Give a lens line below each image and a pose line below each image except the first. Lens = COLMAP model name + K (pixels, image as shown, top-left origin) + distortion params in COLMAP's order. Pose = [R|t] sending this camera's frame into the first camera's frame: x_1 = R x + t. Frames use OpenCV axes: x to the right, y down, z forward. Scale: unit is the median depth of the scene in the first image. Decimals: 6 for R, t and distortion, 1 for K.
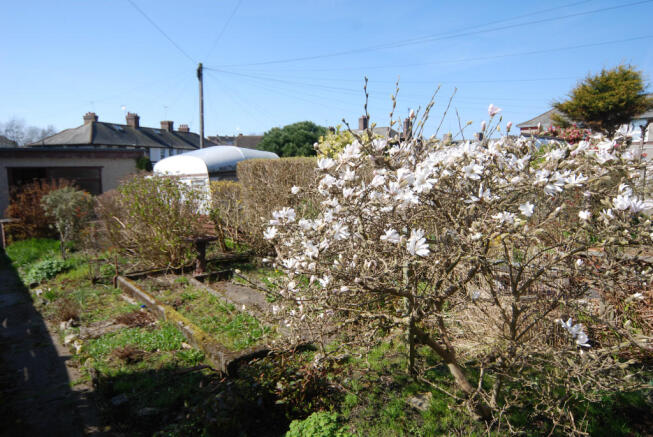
lens RADIAL K [[422.6, 0, 325.8], [0, 422.6, 216.0], [0, 0, 1]] dist [0.000788, 0.000597]
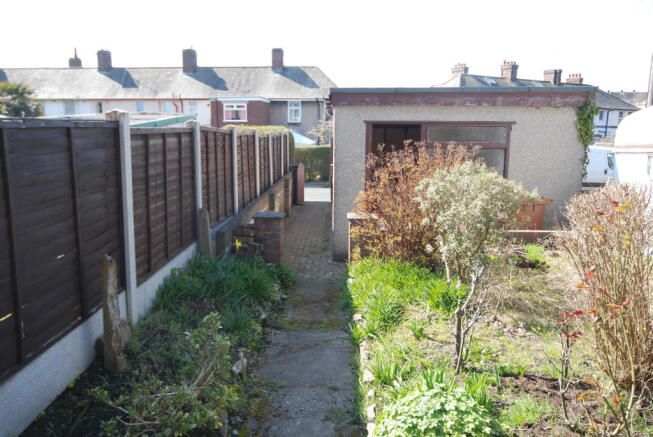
lens RADIAL K [[543.0, 0, 326.6], [0, 543.0, 217.5], [0, 0, 1]] dist [-0.005030, -0.001237]
pose [[0.748657, 0.117009, -0.652551, -0.323262], [-0.091731, 0.993117, 0.072834, -0.035611], [0.656581, 0.005331, 0.754237, 0.443685]]
